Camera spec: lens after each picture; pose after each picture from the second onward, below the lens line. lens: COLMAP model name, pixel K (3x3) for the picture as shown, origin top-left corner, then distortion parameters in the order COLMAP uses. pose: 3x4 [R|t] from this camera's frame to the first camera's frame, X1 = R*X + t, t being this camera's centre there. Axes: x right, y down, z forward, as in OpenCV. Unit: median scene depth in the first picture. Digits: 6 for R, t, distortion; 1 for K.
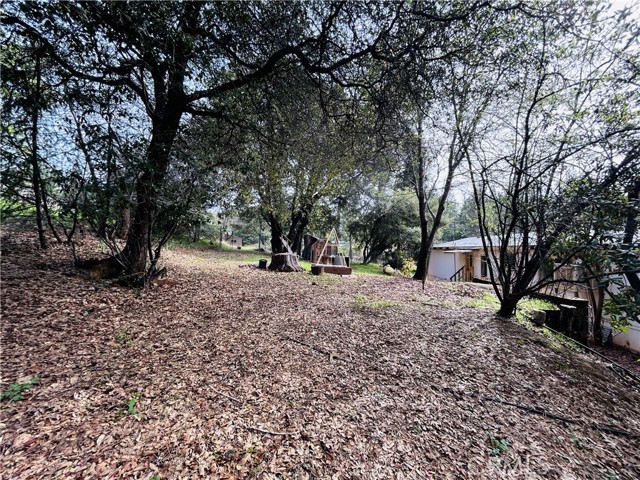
lens RADIAL K [[256.2, 0, 320.0], [0, 256.2, 240.0], [0, 0, 1]] dist [0.000083, 0.000126]
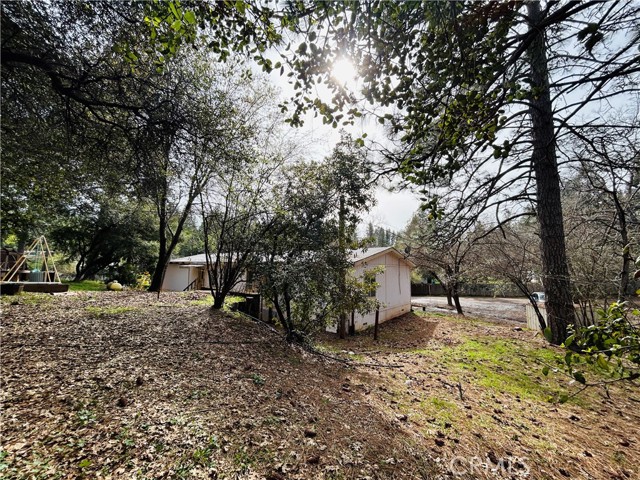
lens RADIAL K [[256.2, 0, 320.0], [0, 256.2, 240.0], [0, 0, 1]] dist [0.000083, 0.000126]
pose [[0.584342, 0.086372, 0.806898, -0.073443], [-0.040345, 0.996182, -0.077416, -0.005840], [-0.810504, 0.012683, 0.585596, -0.158465]]
